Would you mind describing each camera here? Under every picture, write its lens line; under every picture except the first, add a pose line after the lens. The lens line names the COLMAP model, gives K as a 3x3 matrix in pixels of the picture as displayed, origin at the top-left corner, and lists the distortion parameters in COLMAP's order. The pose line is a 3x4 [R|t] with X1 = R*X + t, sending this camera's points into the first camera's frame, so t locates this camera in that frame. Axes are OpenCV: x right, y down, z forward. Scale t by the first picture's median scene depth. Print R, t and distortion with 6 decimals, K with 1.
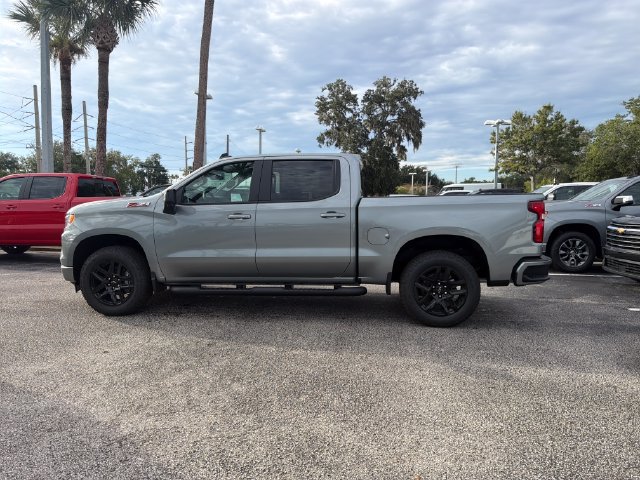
lens RADIAL K [[449.9, 0, 316.7], [0, 449.9, 242.2], [0, 0, 1]] dist [0.072320, -0.095391]
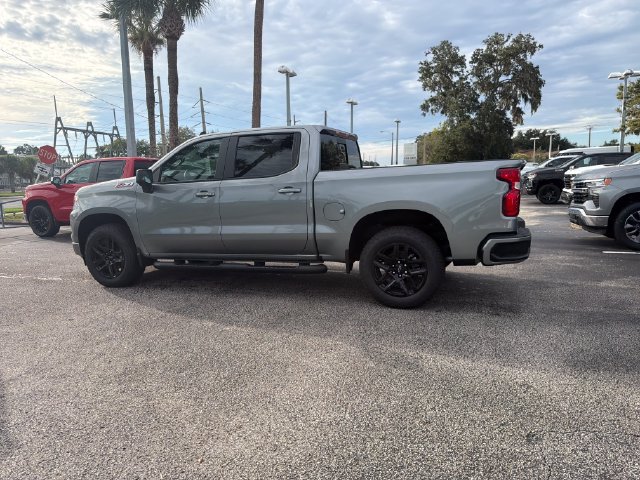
lens RADIAL K [[449.9, 0, 316.7], [0, 449.9, 242.2], [0, 0, 1]] dist [0.072320, -0.095391]
pose [[0.969372, 0.002861, -0.245582, 0.044461], [0.010966, 0.998431, 0.054917, -0.000218], [0.245353, -0.055928, 0.967819, 0.008963]]
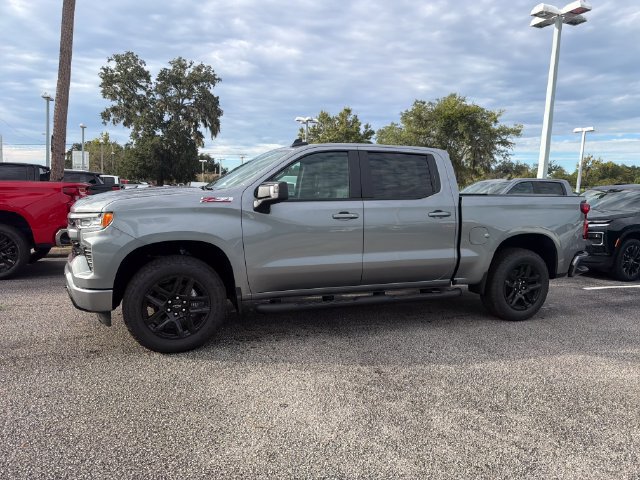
lens RADIAL K [[454.1, 0, 317.9], [0, 454.1, 237.0], [0, 0, 1]] dist [0.013255, -0.006350]
pose [[0.884078, -0.021765, 0.466831, -0.084939], [0.014750, 0.999717, 0.018676, -0.004644], [-0.467106, -0.009625, 0.884149, 0.037523]]
